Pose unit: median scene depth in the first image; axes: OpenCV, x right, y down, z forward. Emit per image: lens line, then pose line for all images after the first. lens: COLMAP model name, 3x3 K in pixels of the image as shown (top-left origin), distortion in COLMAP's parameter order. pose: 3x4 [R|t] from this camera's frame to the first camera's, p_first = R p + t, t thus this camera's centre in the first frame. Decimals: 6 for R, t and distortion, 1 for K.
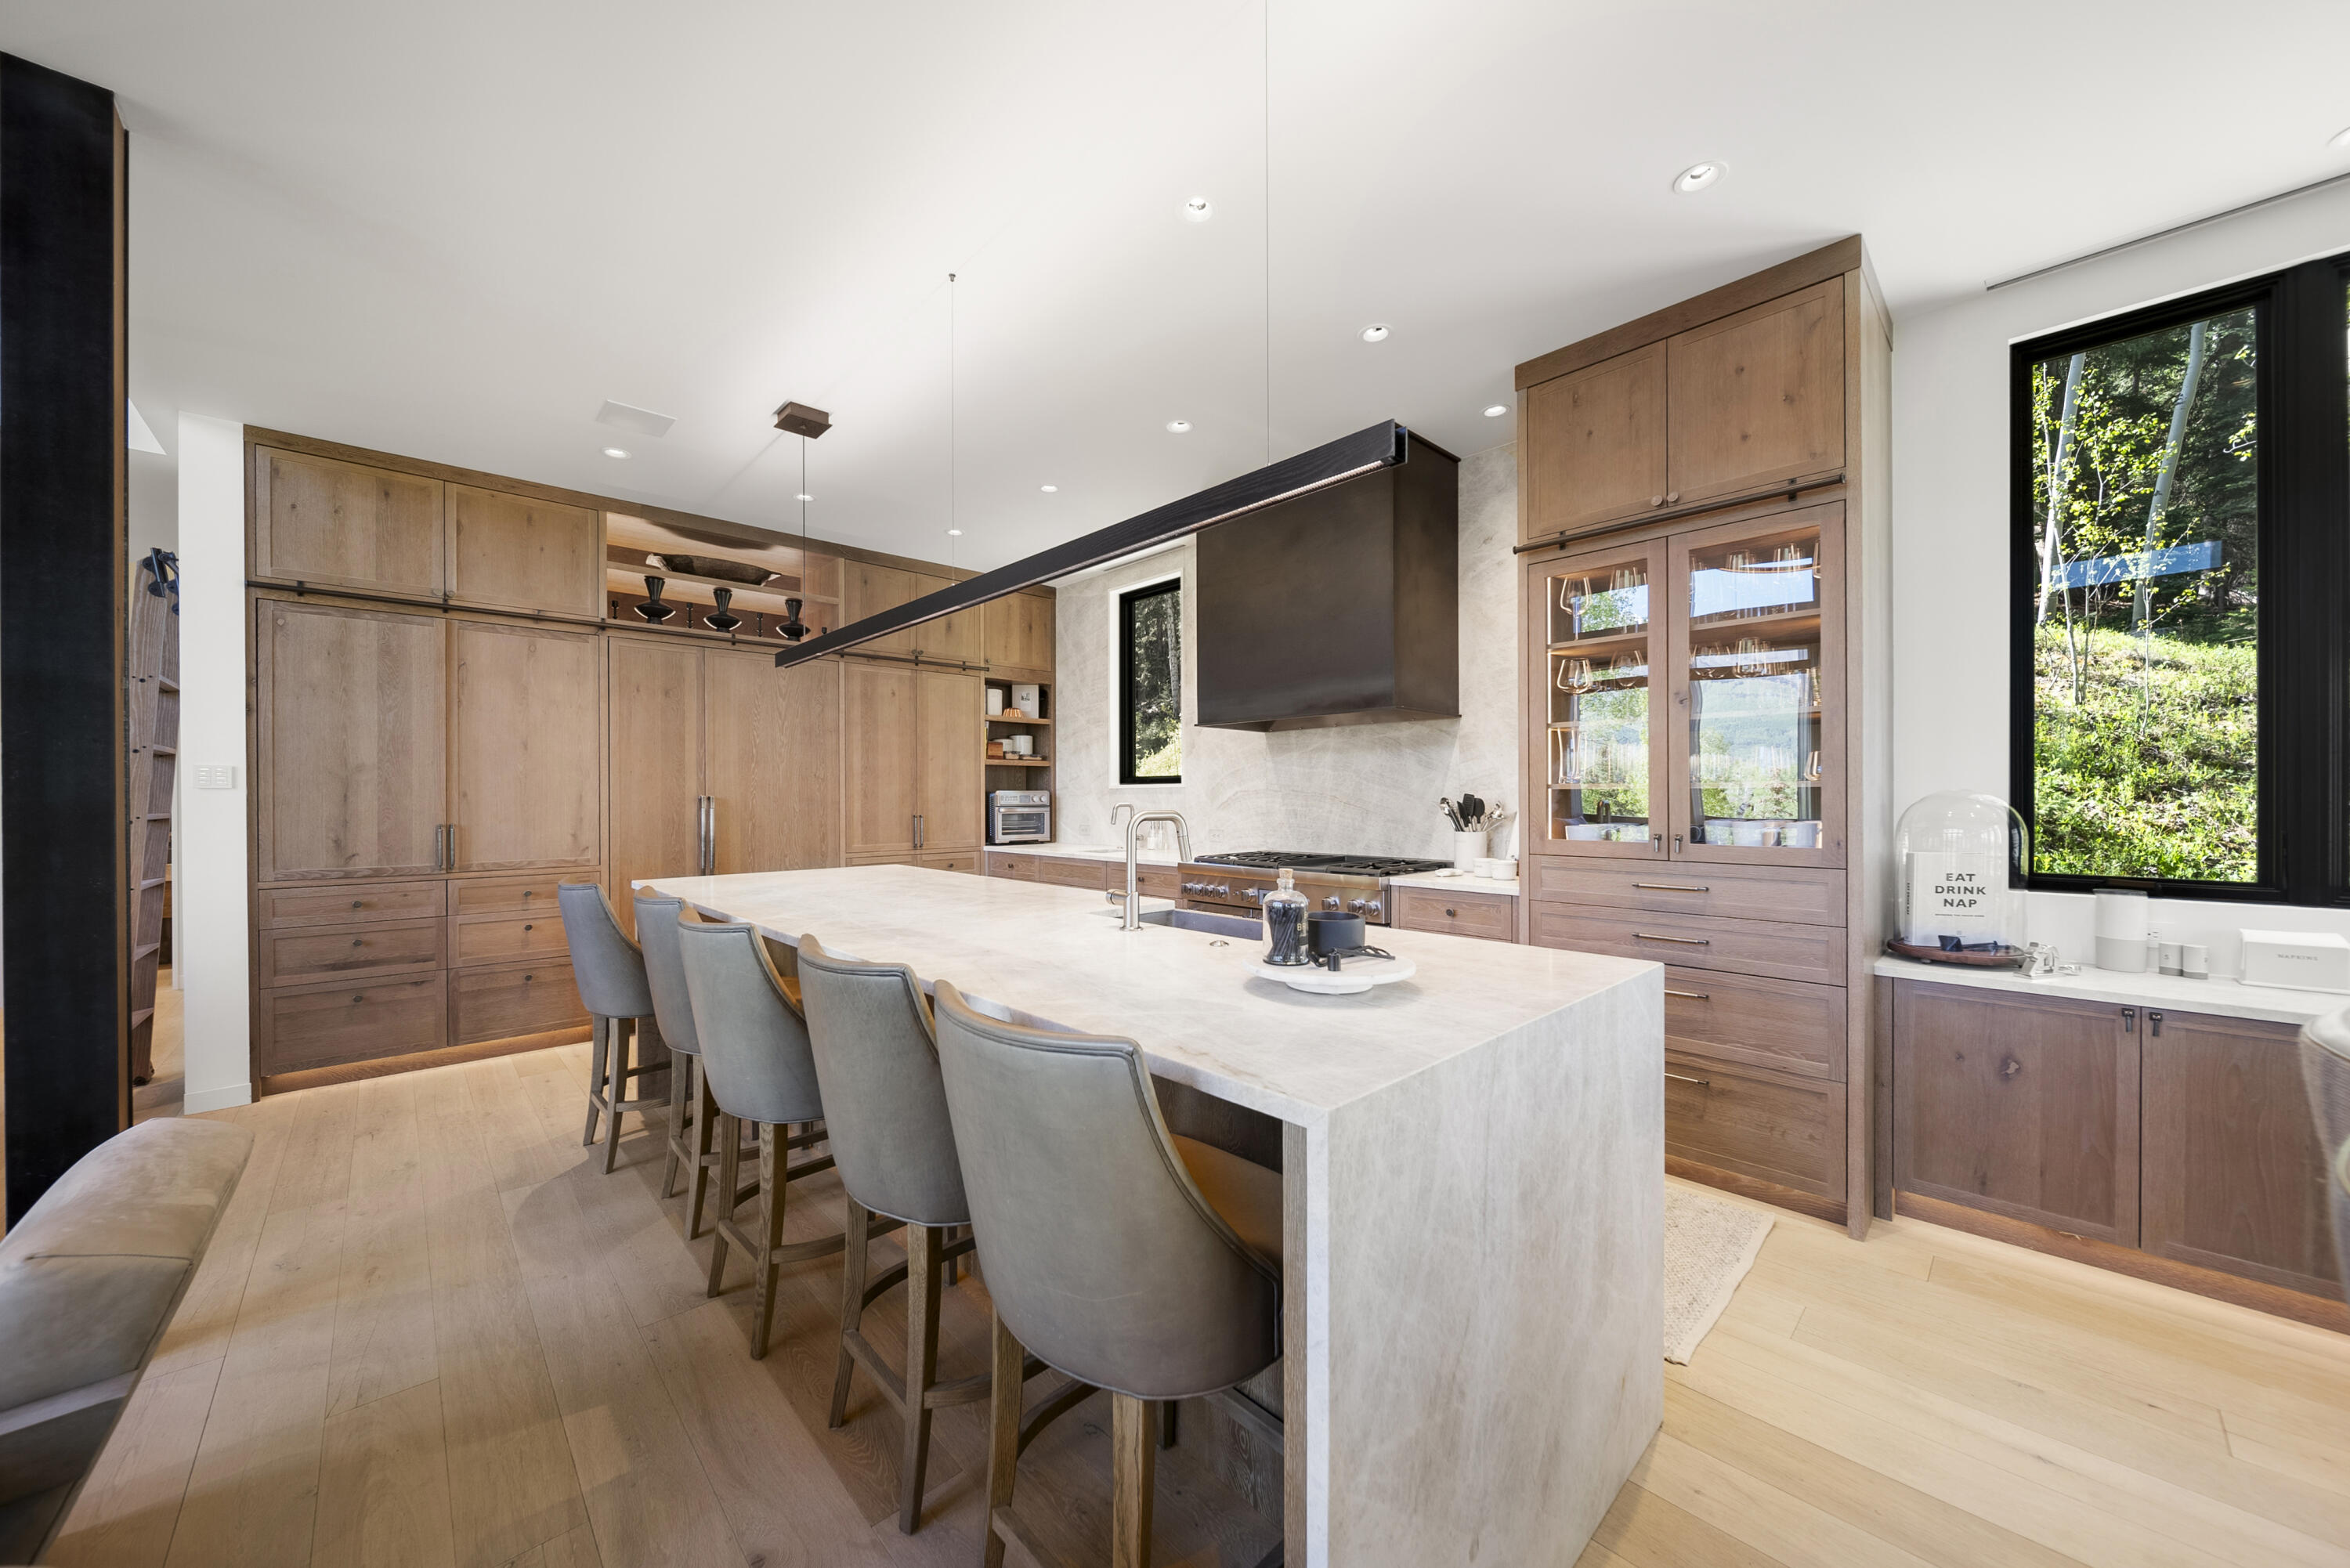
lens RADIAL K [[839.1, 0, 1167.6], [0, 839.1, 795.5], [0, 0, 1]] dist [-0.002354, 0.000052]
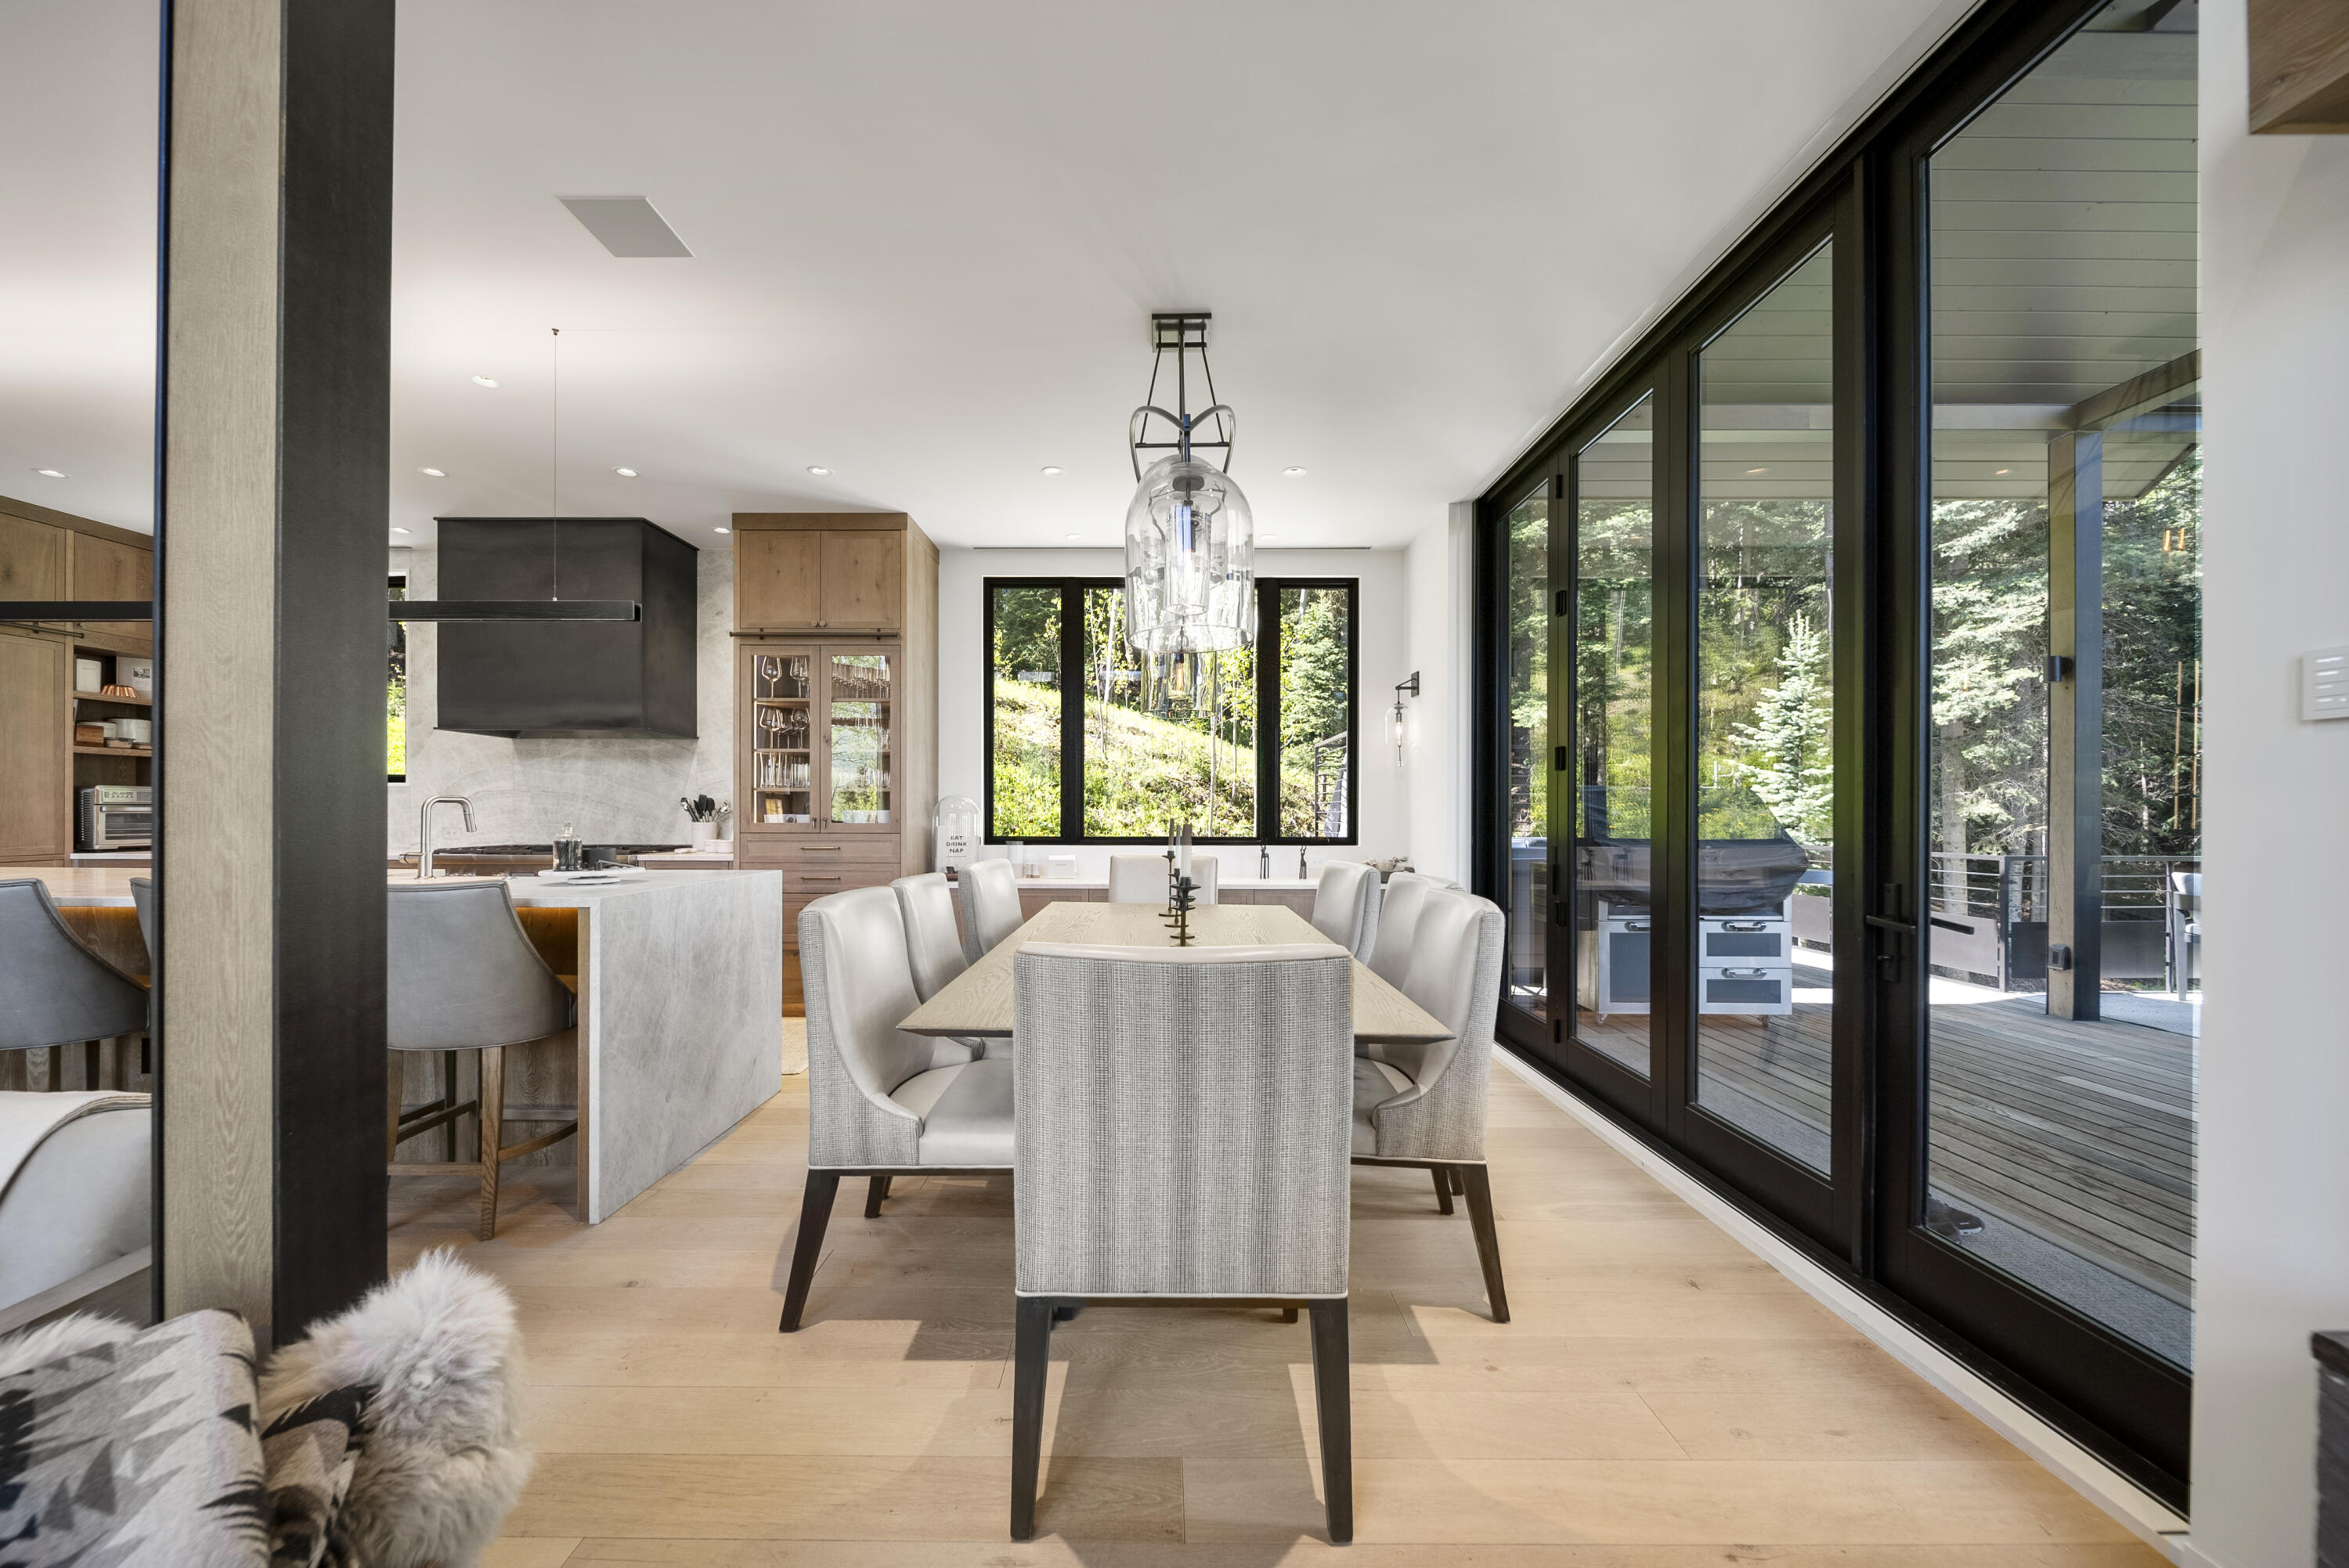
lens RADIAL K [[838.7, 0, 1159.4], [0, 838.7, 814.1], [0, 0, 1]] dist [-0.002354, 0.000052]
pose [[0.691586, 0.004017, 0.722283, -0.117970], [-0.006669, 0.999977, 0.000824, 0.023321], [-0.722263, -0.005387, 0.691598, -0.496342]]
